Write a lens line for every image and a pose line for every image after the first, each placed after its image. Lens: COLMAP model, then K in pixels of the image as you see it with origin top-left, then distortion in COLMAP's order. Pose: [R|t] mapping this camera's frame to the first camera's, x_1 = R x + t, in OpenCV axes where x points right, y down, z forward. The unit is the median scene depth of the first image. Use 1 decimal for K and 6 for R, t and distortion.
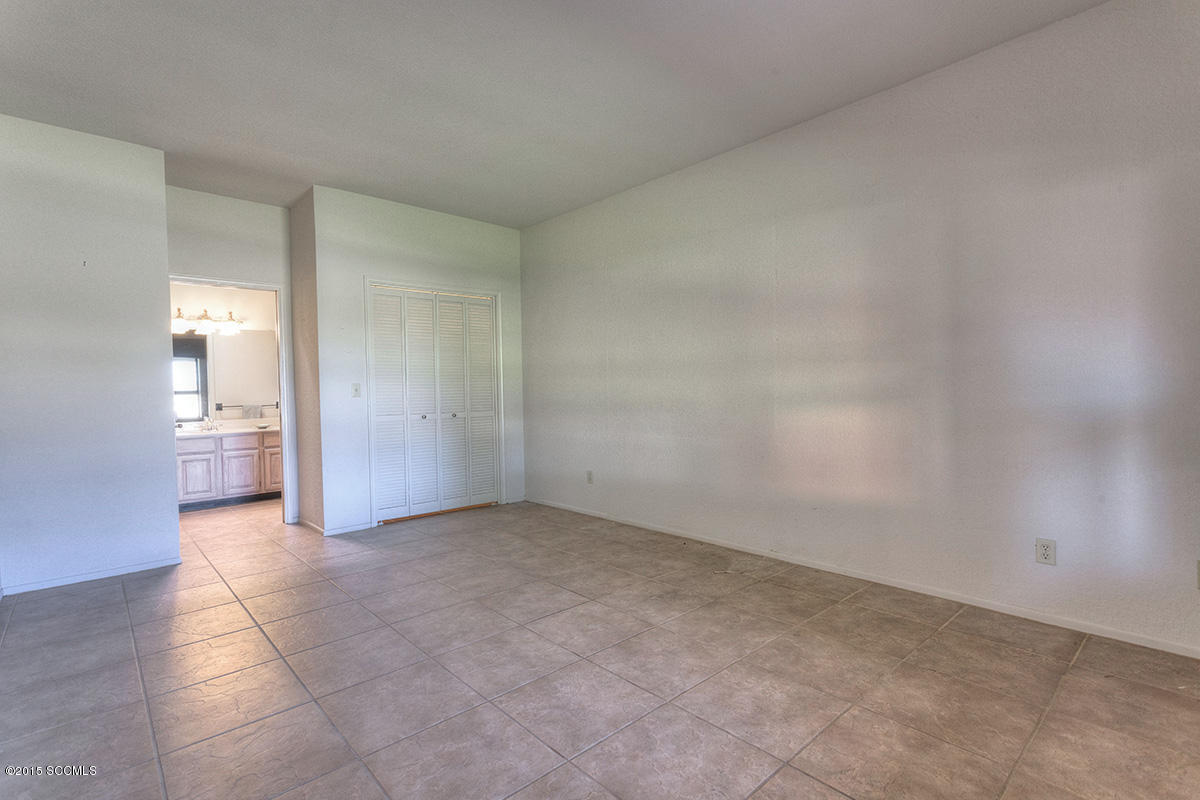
lens RADIAL K [[573.6, 0, 601.2], [0, 573.6, 397.3], [0, 0, 1]] dist [-0.001769, 0.000508]
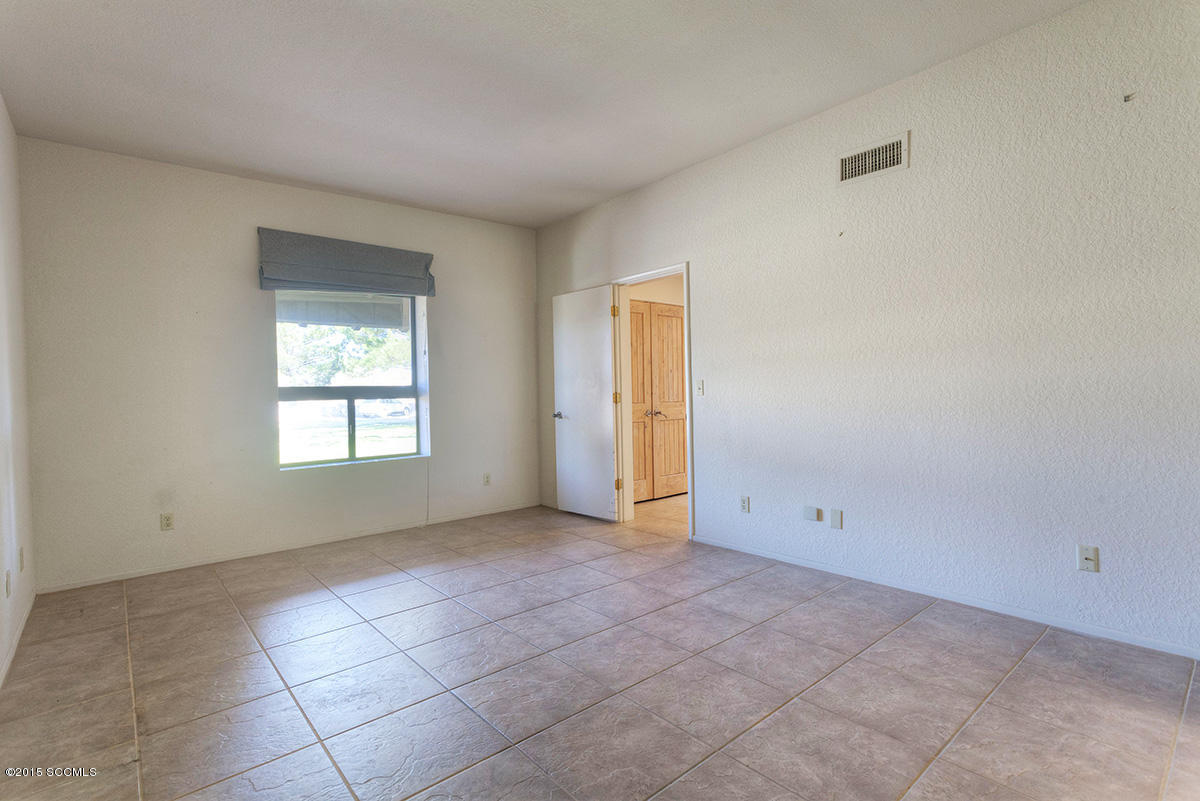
lens RADIAL K [[573.6, 0, 599.0], [0, 573.6, 400.6], [0, 0, 1]] dist [-0.001769, 0.000508]
pose [[-0.998658, 0.043807, 0.027638, -0.251333], [0.044573, 0.998621, 0.027750, -0.023268], [-0.026385, 0.028945, -0.999233, 1.793899]]
